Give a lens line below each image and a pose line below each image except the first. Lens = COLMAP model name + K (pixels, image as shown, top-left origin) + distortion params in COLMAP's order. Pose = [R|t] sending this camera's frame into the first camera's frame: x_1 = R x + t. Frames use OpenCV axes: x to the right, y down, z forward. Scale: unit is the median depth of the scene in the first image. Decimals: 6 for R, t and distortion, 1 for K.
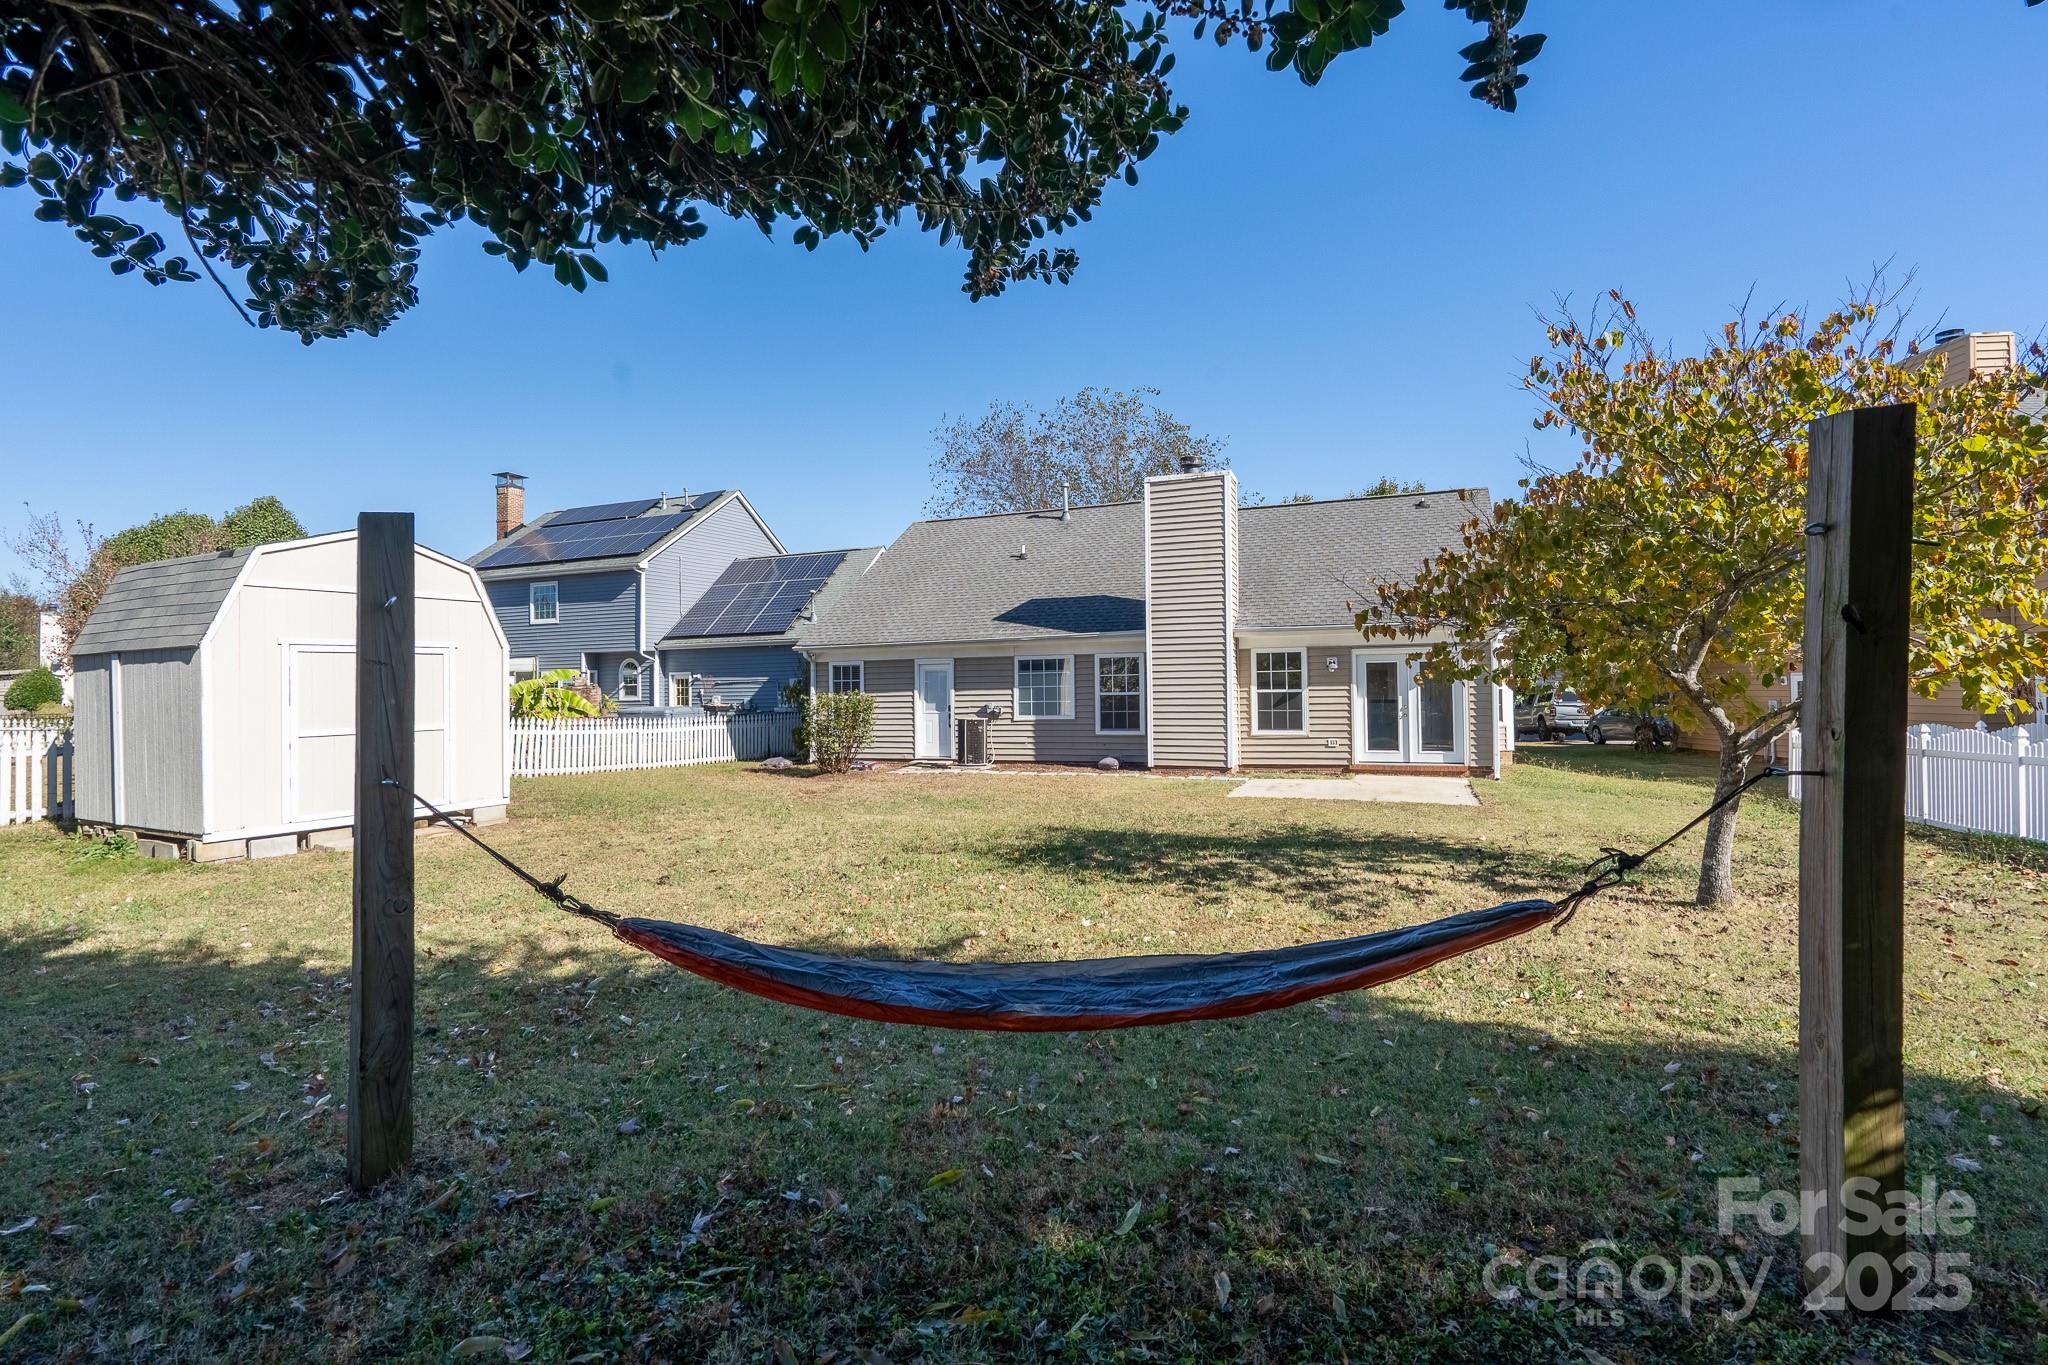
lens RADIAL K [[911.0, 0, 1026.8], [0, 911.0, 699.0], [0, 0, 1]] dist [-0.000880, 0.000019]
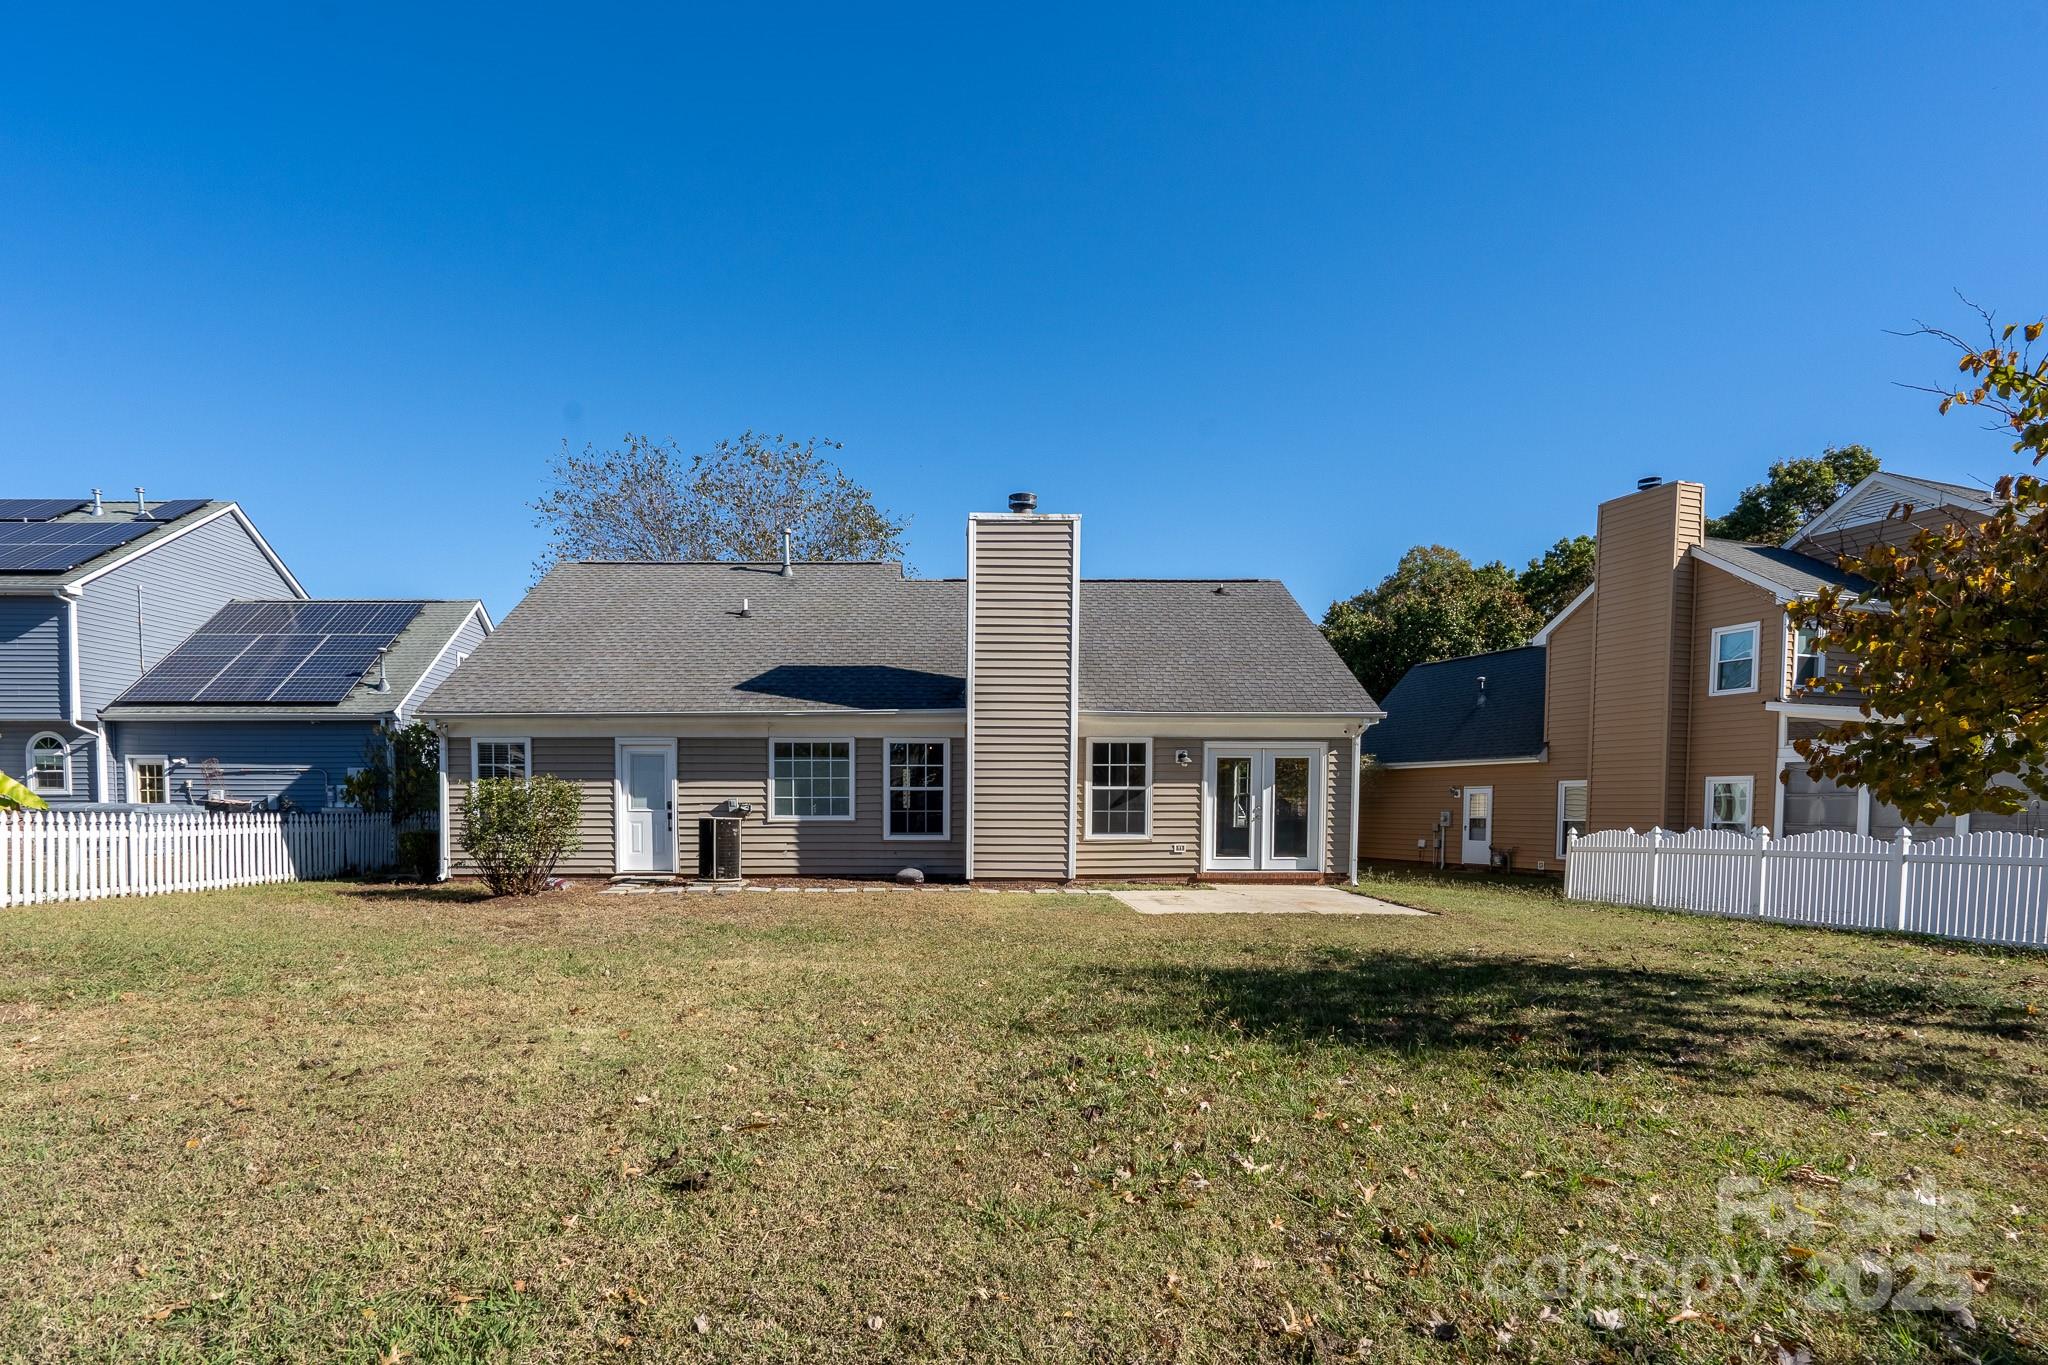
lens RADIAL K [[949.9, 0, 1023.1], [0, 949.9, 863.9], [0, 0, 1]] dist [0.001995, 0.000475]
pose [[0.919896, -0.008309, 0.392075, -0.132897], [-0.013810, 0.998469, 0.053562, 0.013416], [-0.391920, -0.054686, 0.918372, 0.183709]]
